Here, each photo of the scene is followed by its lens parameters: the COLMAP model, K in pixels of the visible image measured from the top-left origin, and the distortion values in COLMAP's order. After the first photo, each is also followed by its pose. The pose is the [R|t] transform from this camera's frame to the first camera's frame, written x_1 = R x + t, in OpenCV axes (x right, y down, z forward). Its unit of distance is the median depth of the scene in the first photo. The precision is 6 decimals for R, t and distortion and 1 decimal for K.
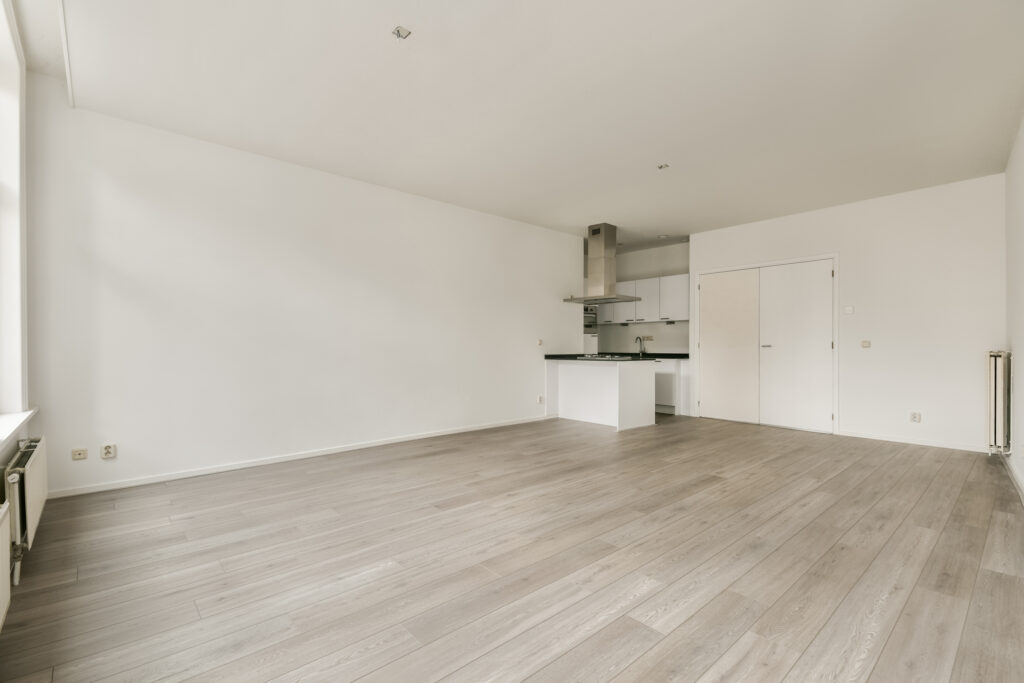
lens RADIAL K [[471.2, 0, 512.0], [0, 471.2, 341.5], [0, 0, 1]] dist [0.012655, 0.000194]
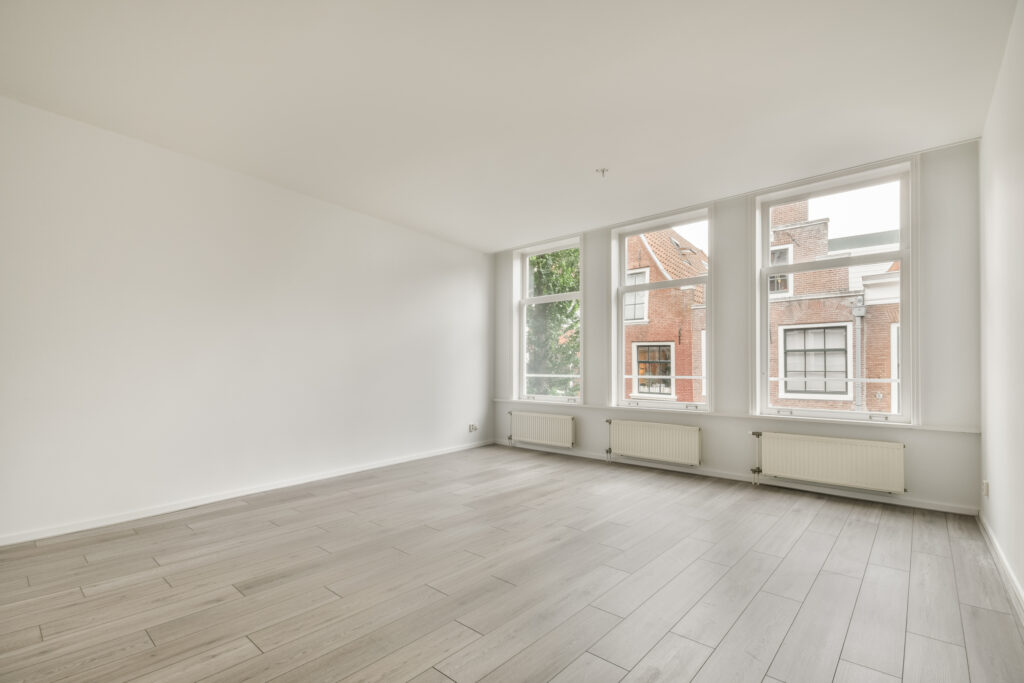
lens RADIAL K [[455.6, 0, 512.0], [0, 455.6, 341.5], [0, 0, 1]] dist [0.010850, 0.000063]
pose [[-0.992542, -0.014186, -0.121078, 0.118486], [-0.005502, 0.997407, -0.071760, 0.008026], [0.121782, -0.070559, -0.990046, 1.156530]]
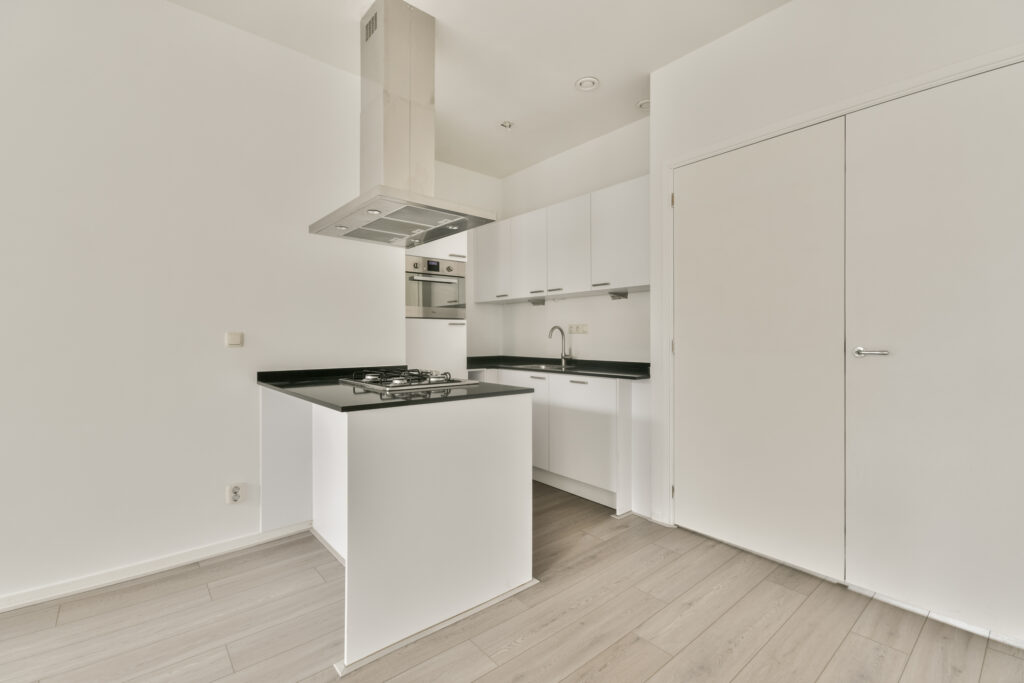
lens RADIAL K [[455.6, 0, 512.0], [0, 455.6, 341.5], [0, 0, 1]] dist [0.010850, 0.000063]
pose [[0.999592, -0.000101, -0.028548, 0.340636], [0.000746, 0.999745, 0.022583, -0.006410], [0.028539, -0.022595, 0.999337, 0.769333]]
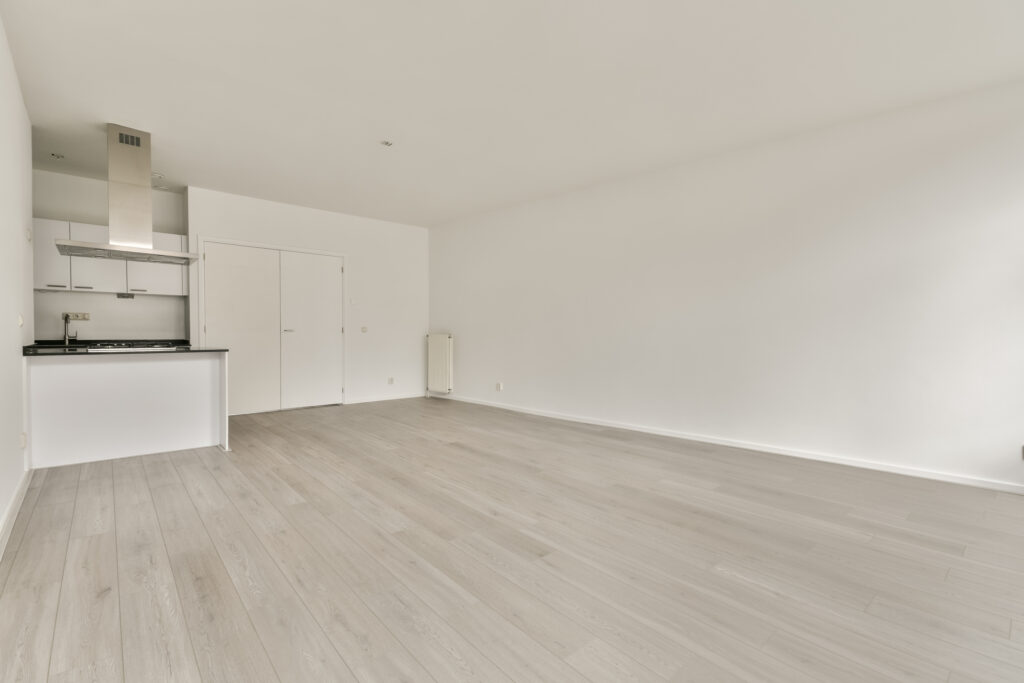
lens RADIAL K [[455.6, 0, 512.0], [0, 455.6, 341.5], [0, 0, 1]] dist [0.010850, 0.000063]
pose [[-0.005165, -0.019914, 0.999788, -0.486861], [-0.017664, 0.999648, 0.019820, 0.005913], [-0.999831, -0.017558, -0.005515, 0.605271]]
